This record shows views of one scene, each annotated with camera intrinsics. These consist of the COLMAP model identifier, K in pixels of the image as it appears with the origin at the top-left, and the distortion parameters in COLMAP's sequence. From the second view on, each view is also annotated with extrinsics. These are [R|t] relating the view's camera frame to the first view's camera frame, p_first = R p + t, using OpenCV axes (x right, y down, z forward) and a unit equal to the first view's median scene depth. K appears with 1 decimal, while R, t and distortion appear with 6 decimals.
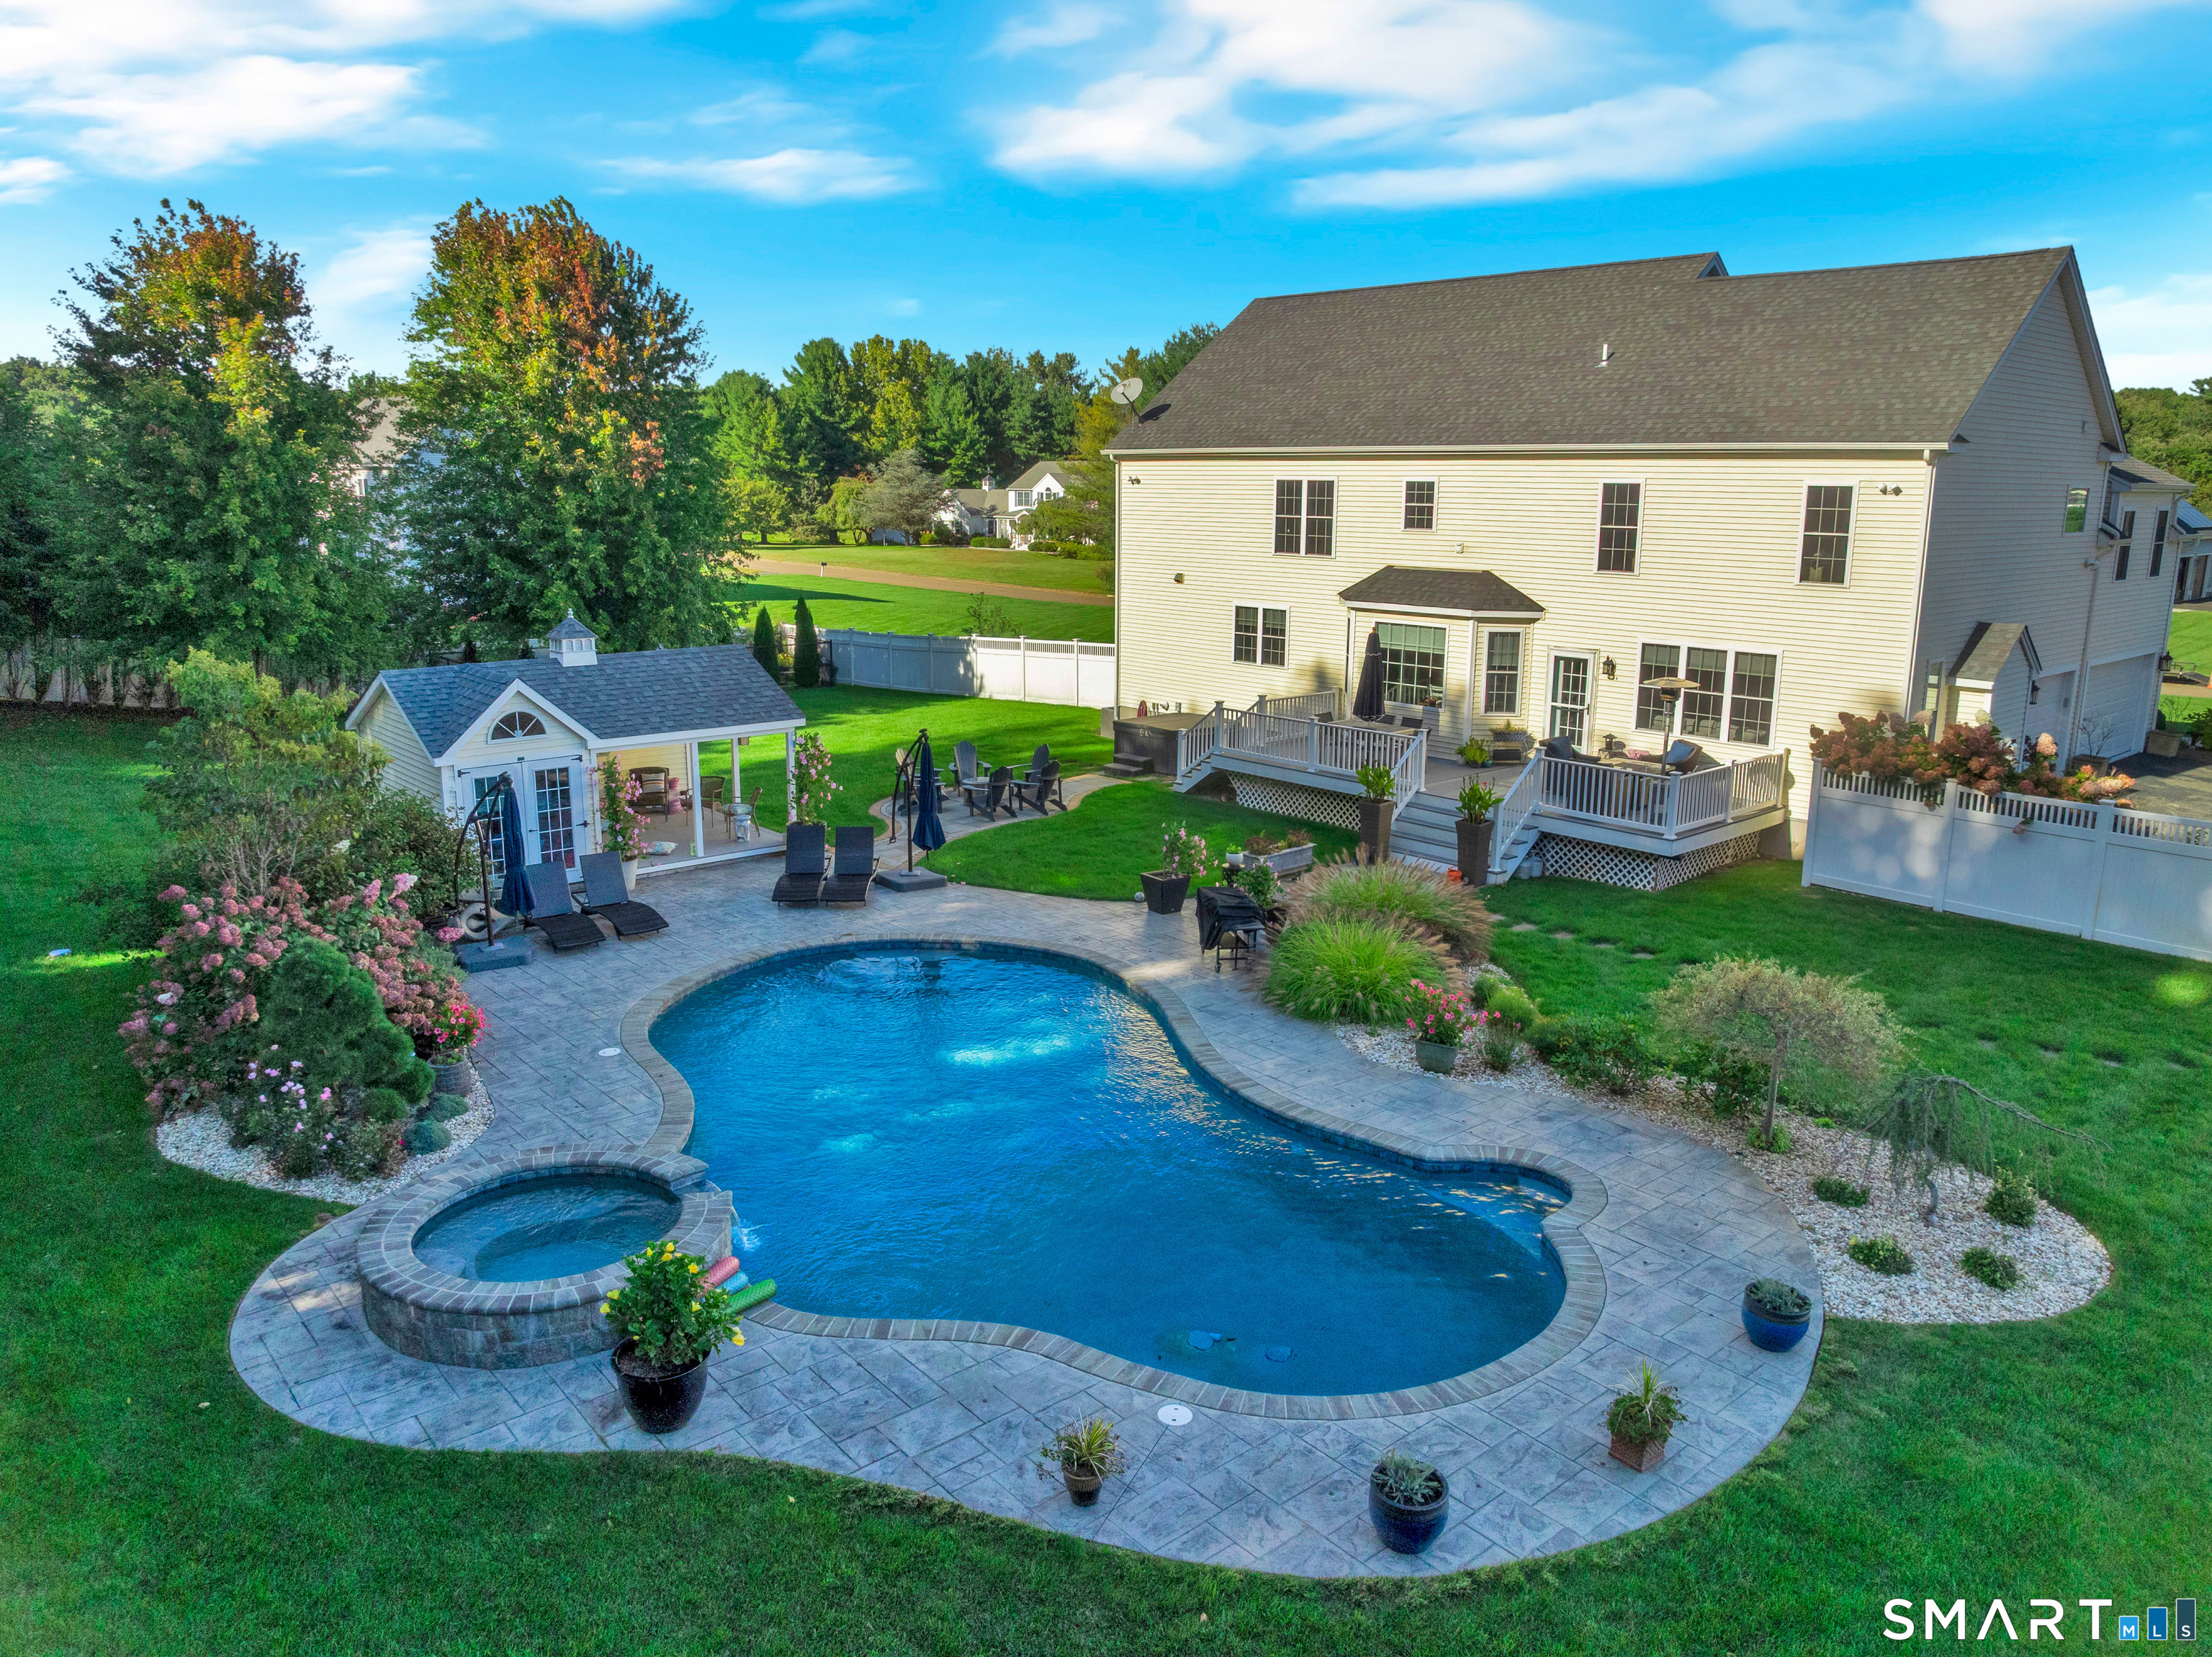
lens RADIAL K [[1576.0, 0, 1151.1], [0, 1576.0, 832.3], [0, 0, 1]] dist [-0.042350, -0.002375]
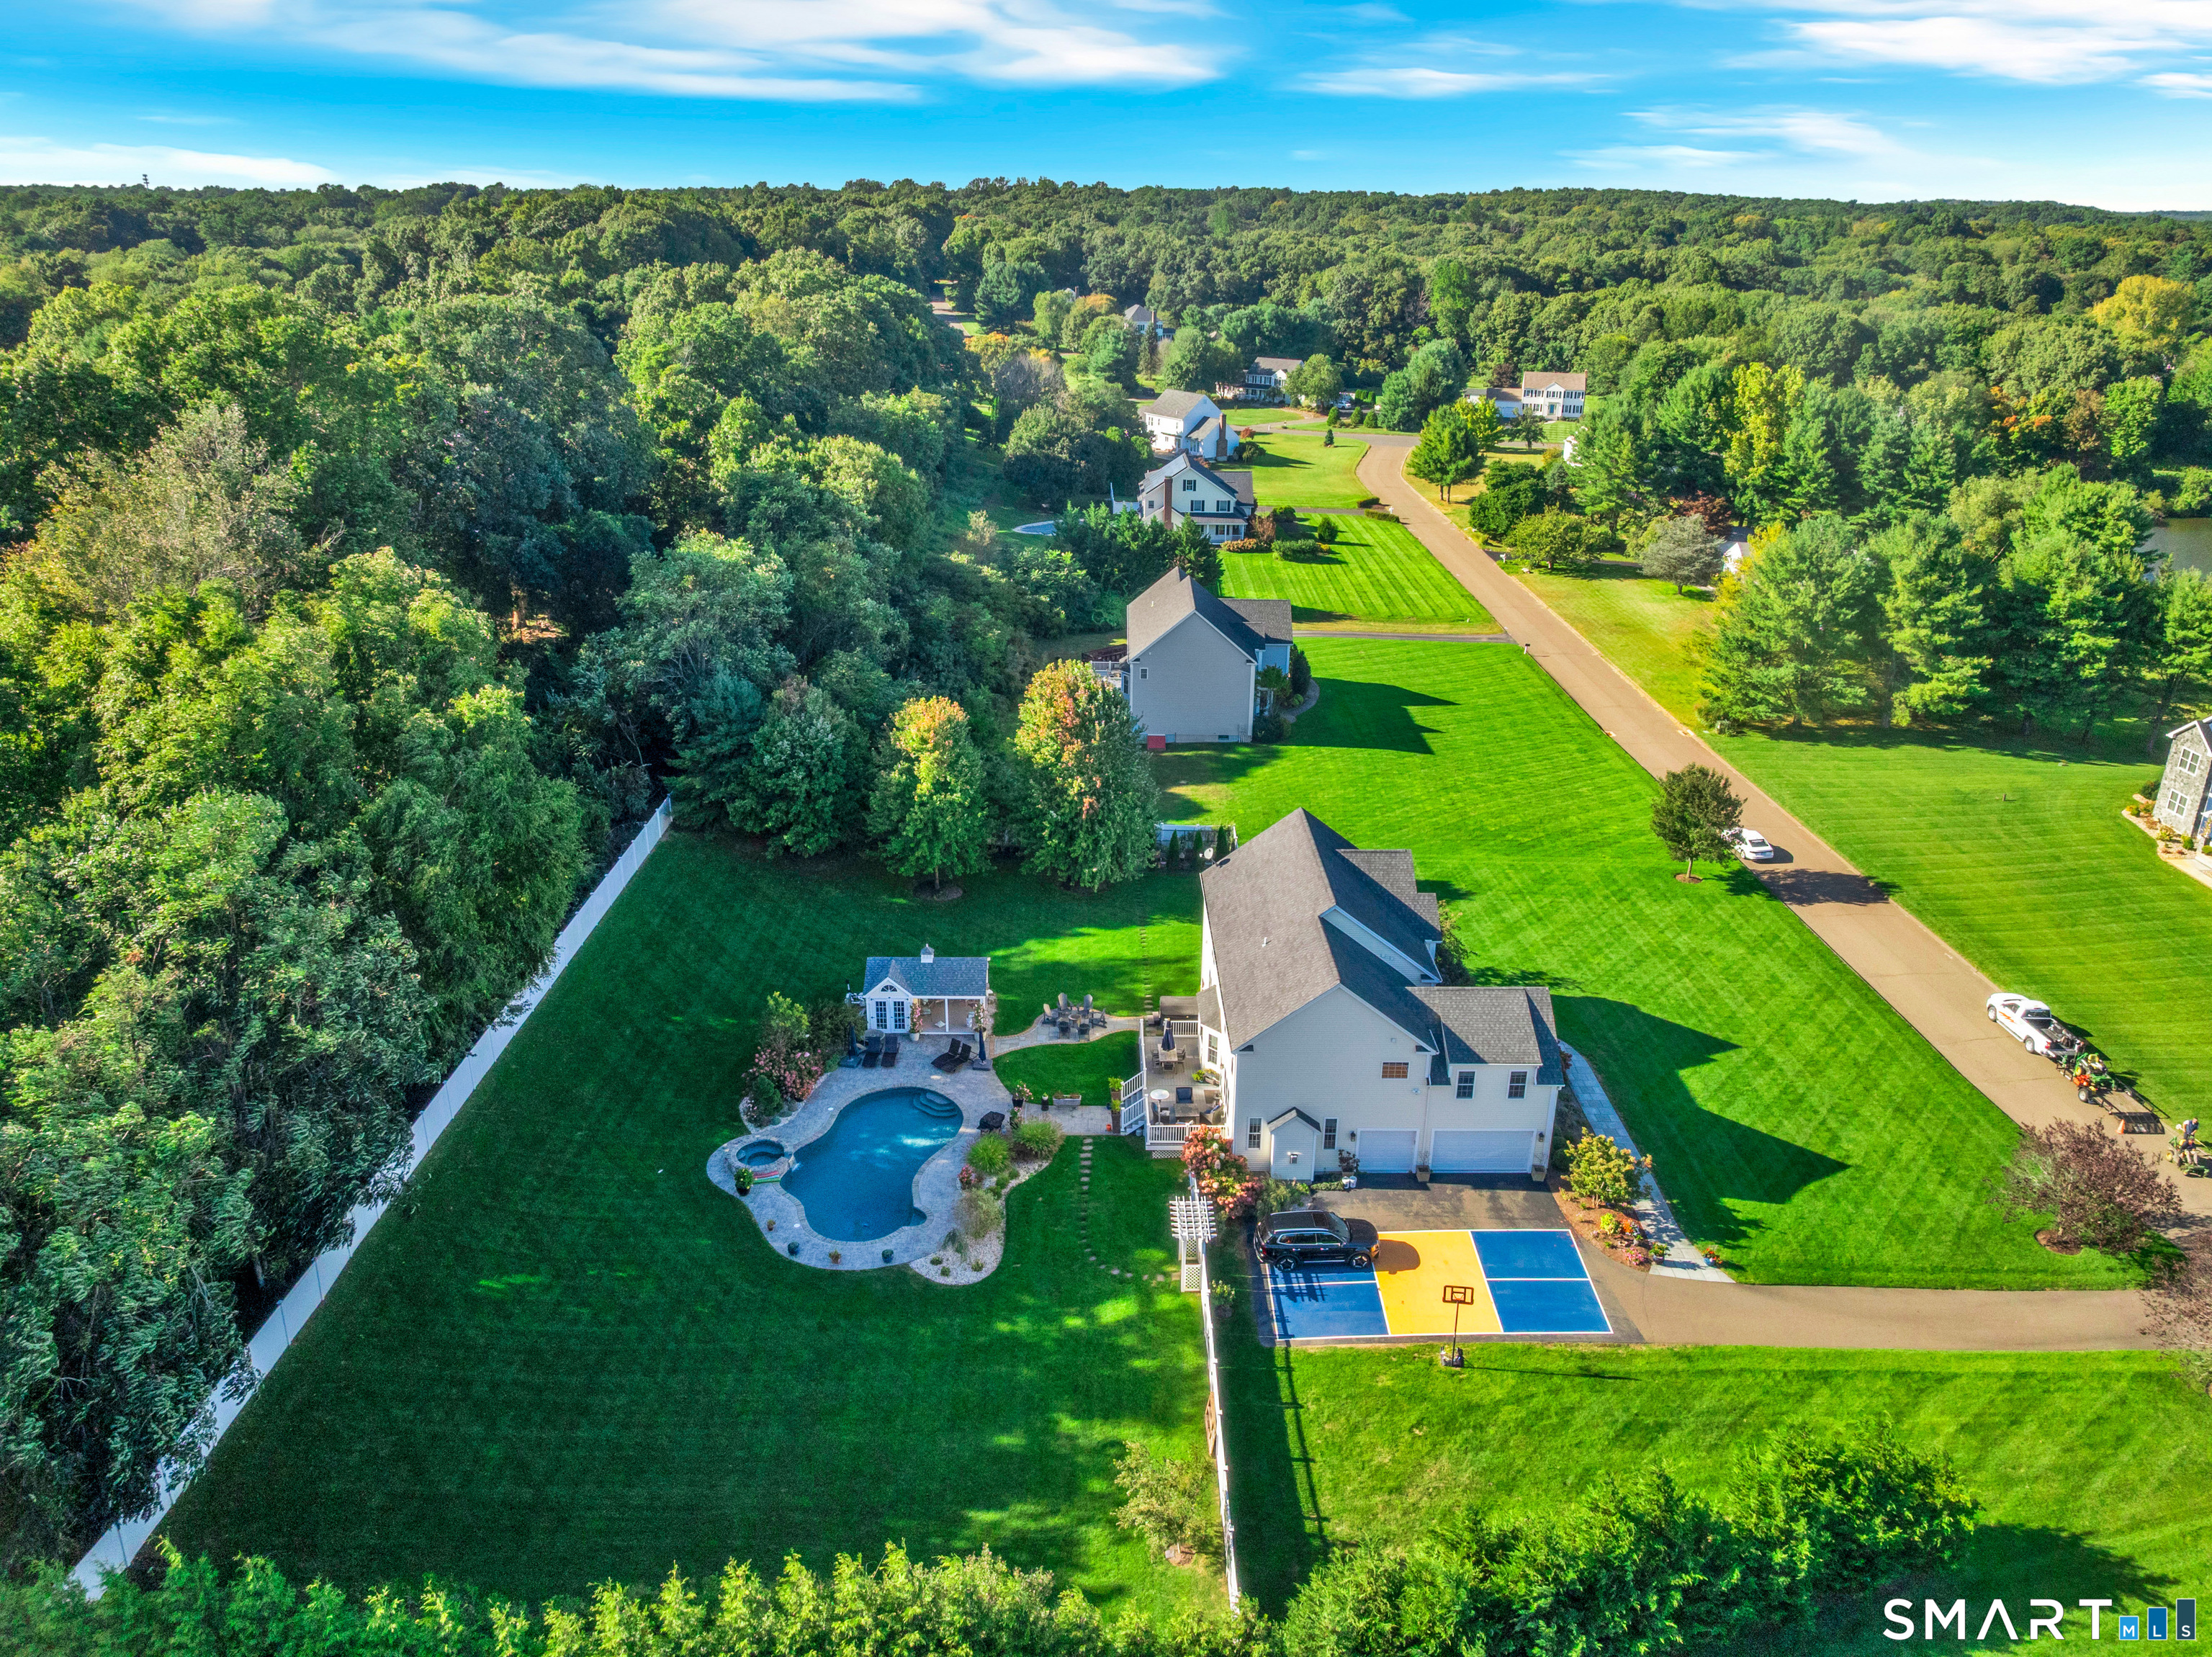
lens RADIAL K [[1561.7, 0, 1106.0], [0, 1561.7, 828.5], [0, 0, 1]] dist [-0.032610, -0.007665]
pose [[0.741029, 0.240630, -0.626876, 1.959813], [-0.148613, 0.969204, 0.196359, -1.125524], [0.654820, -0.052346, 0.753970, -1.214302]]
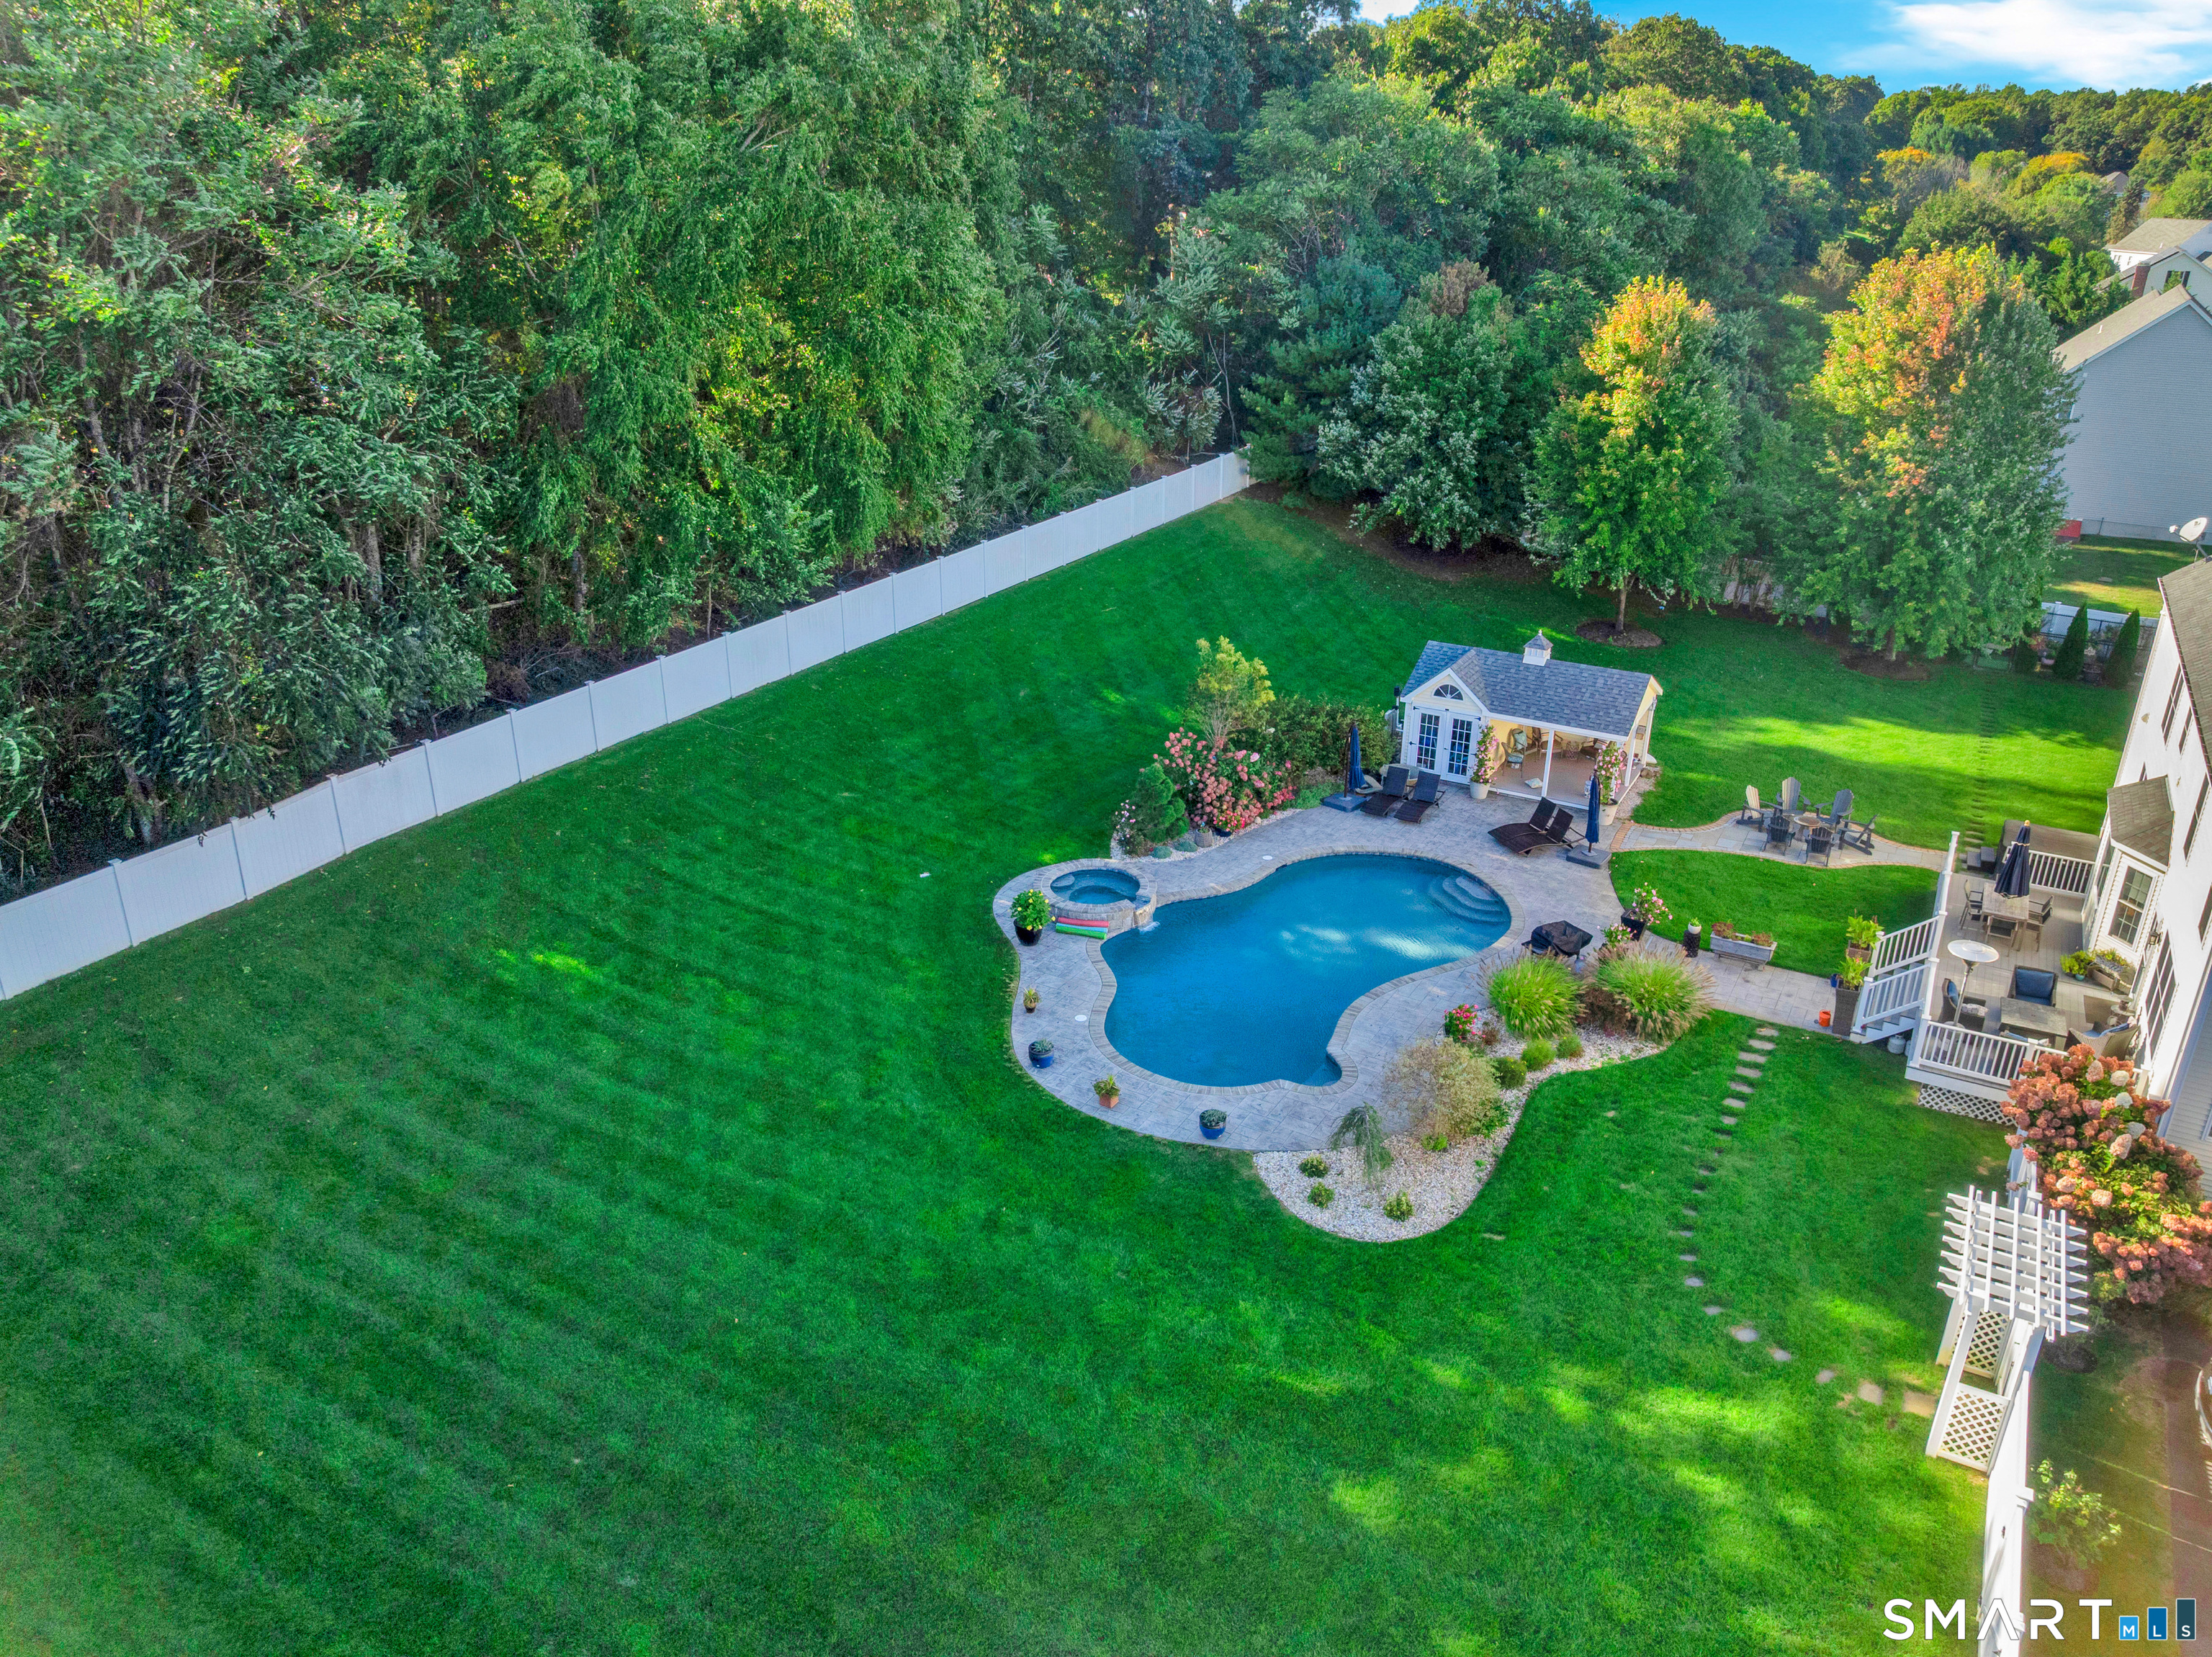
lens RADIAL K [[1574.3, 0, 1103.7], [0, 1574.3, 801.4], [0, 0, 1]] dist [-0.025088, -0.000753]
pose [[0.300882, 0.352770, -0.886015, 1.134680], [-0.215254, 0.930213, 0.297270, -0.403796], [0.929051, 0.101275, 0.355820, -0.019072]]
